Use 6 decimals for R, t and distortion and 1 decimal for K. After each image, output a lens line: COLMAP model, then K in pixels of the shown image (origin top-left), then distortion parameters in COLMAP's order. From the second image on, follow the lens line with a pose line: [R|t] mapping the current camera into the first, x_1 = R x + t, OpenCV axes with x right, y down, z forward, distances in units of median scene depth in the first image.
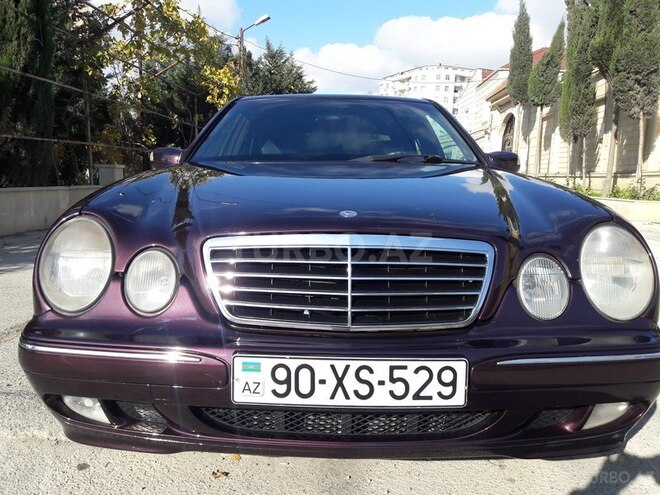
lens RADIAL K [[556.1, 0, 328.7], [0, 556.1, 241.8], [0, 0, 1]] dist [0.023256, -0.053553]
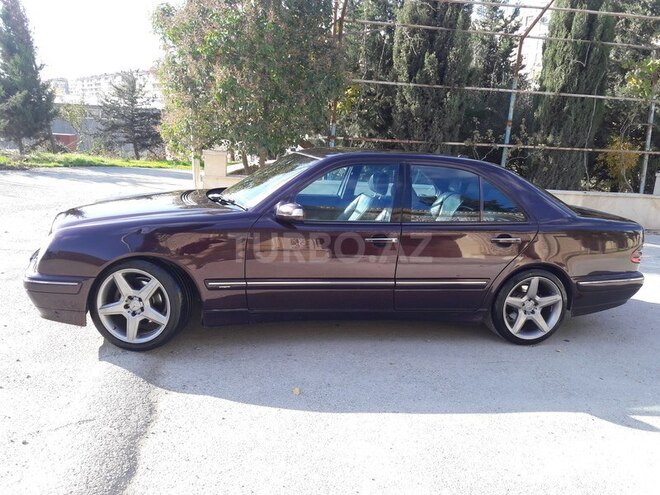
lens RADIAL K [[556.1, 0, 329.0], [0, 556.1, 250.2], [0, 0, 1]] dist [0.023256, -0.053553]
pose [[0.204432, 0.199911, -0.958250, 3.436202], [-0.160238, 0.972554, 0.168710, -0.612749], [0.965677, 0.119058, 0.230855, 1.798673]]
